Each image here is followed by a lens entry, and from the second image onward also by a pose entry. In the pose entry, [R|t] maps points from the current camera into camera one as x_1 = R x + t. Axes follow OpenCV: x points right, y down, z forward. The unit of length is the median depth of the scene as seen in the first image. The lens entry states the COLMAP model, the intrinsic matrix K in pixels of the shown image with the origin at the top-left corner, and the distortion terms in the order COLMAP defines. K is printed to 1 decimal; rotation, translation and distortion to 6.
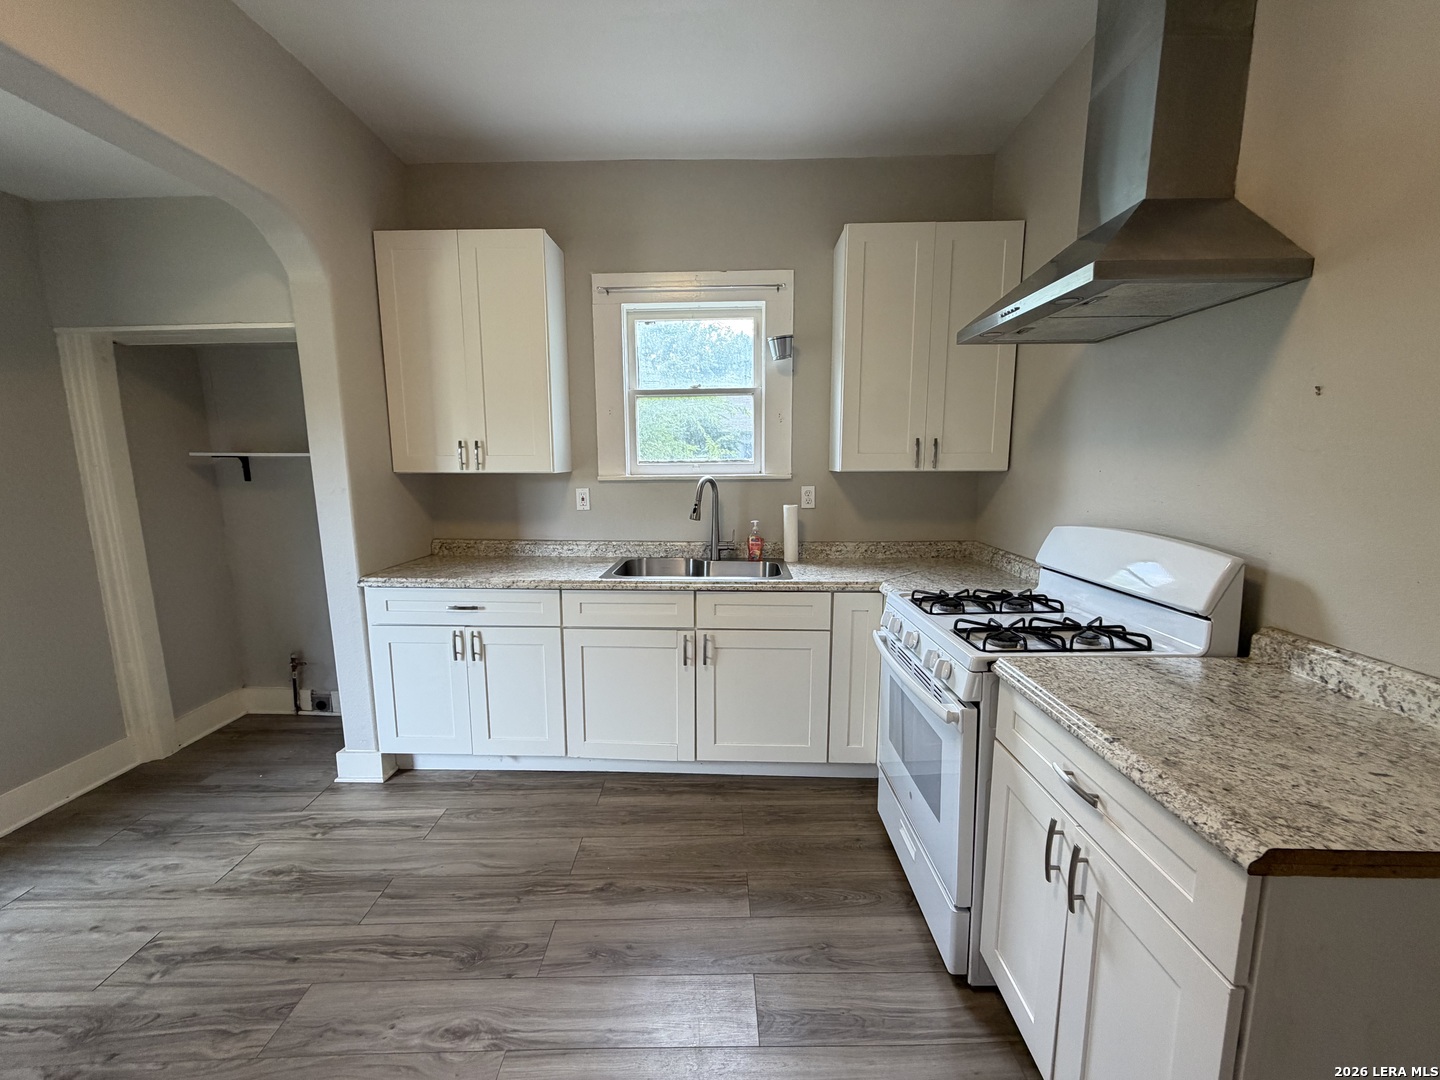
lens RADIAL K [[573.0, 0, 714.9], [0, 573.0, 540.7], [0, 0, 1]] dist [-0.000100, 0.000018]
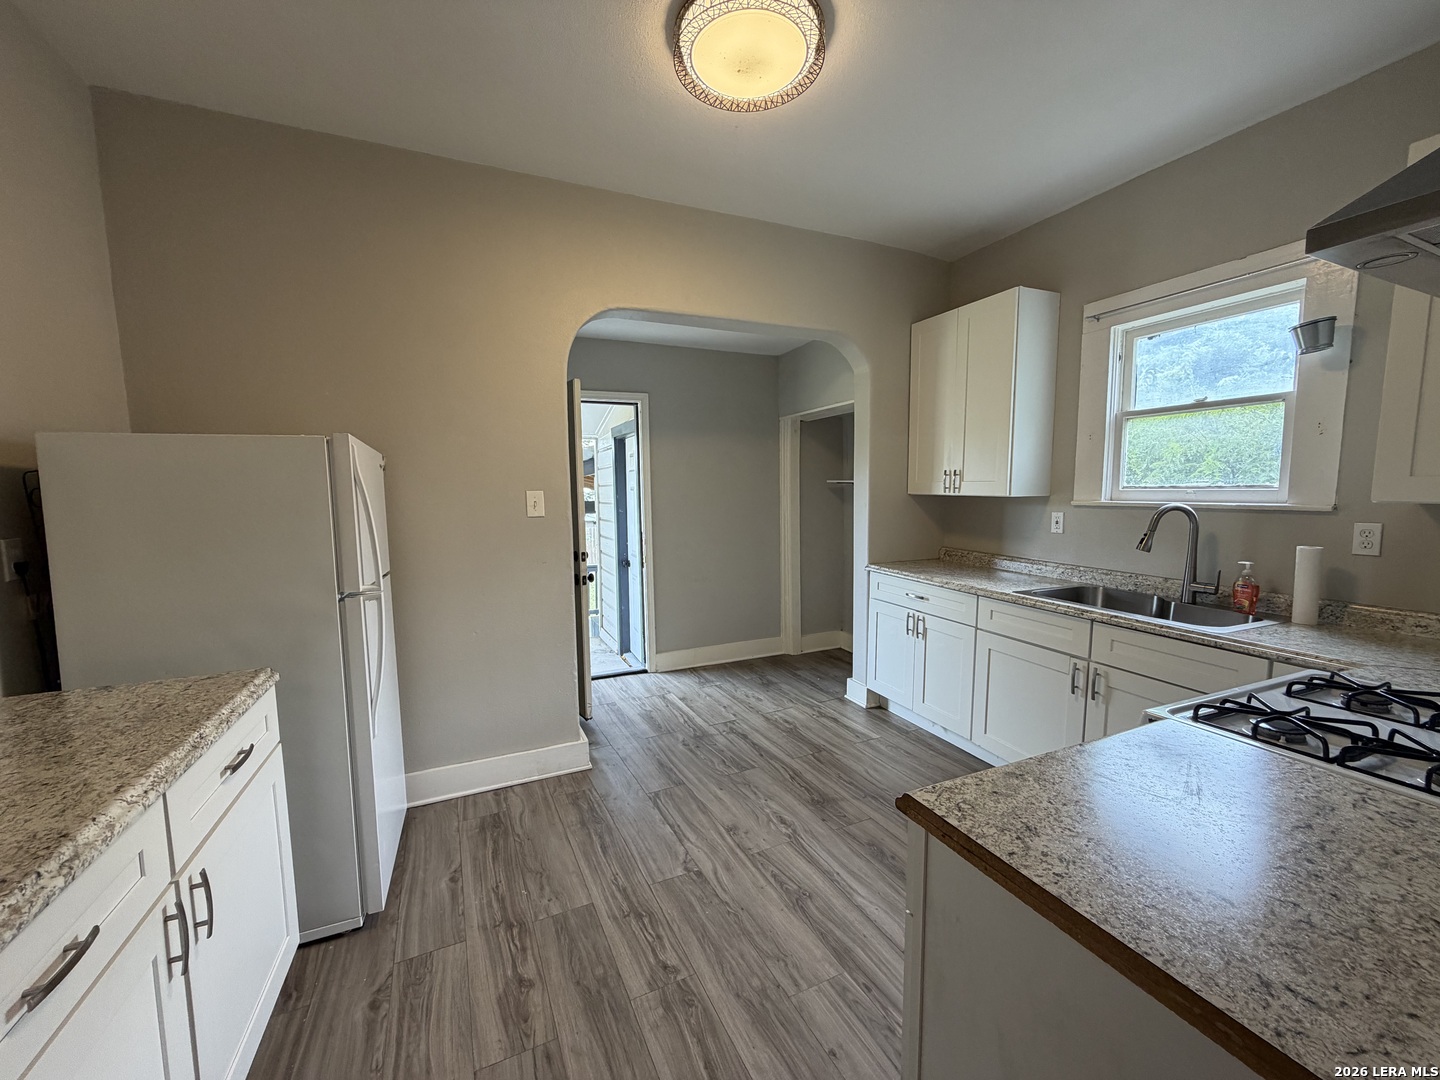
lens RADIAL K [[573.0, 0, 716.9], [0, 573.0, 540.1], [0, 0, 1]] dist [-0.000100, 0.000018]
pose [[0.426122, 0.088057, -0.900370, 0.540958], [-0.123837, 0.991561, 0.038366, -0.005641], [0.896150, 0.095151, 0.433431, 0.003171]]
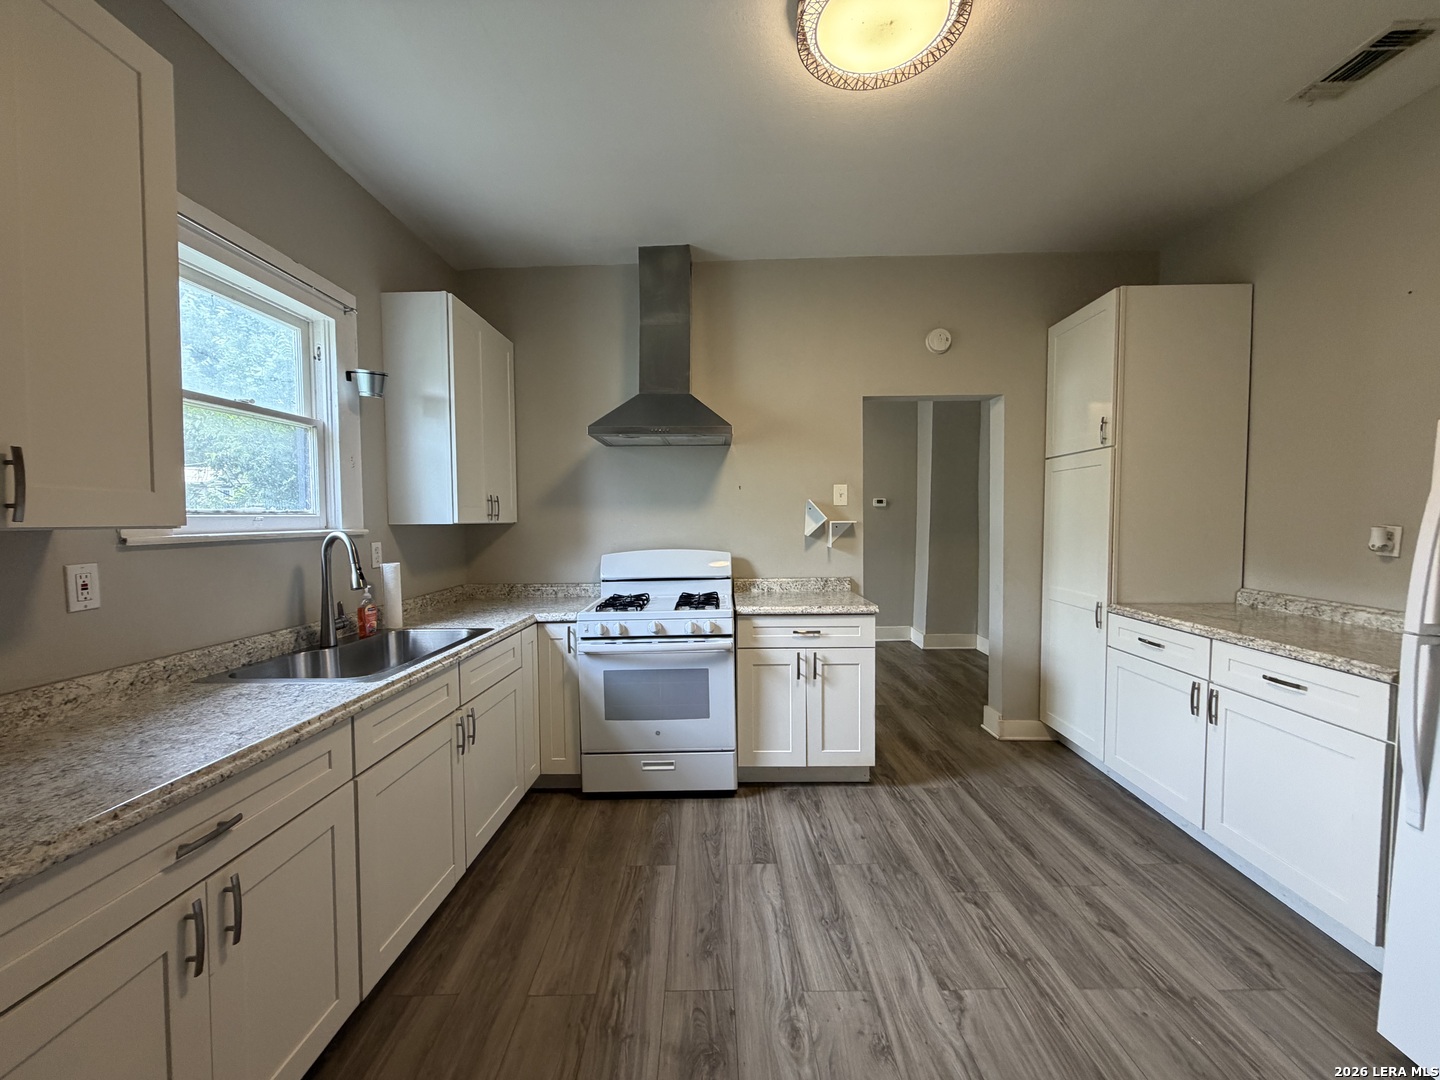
lens RADIAL K [[573.0, 0, 714.2], [0, 573.0, 550.3], [0, 0, 1]] dist [-0.000100, 0.000018]
pose [[-0.001930, -0.048384, 0.998827, -0.852729], [0.147548, 0.987883, 0.048139, -0.059115], [-0.989053, 0.147468, 0.005233, 0.586178]]
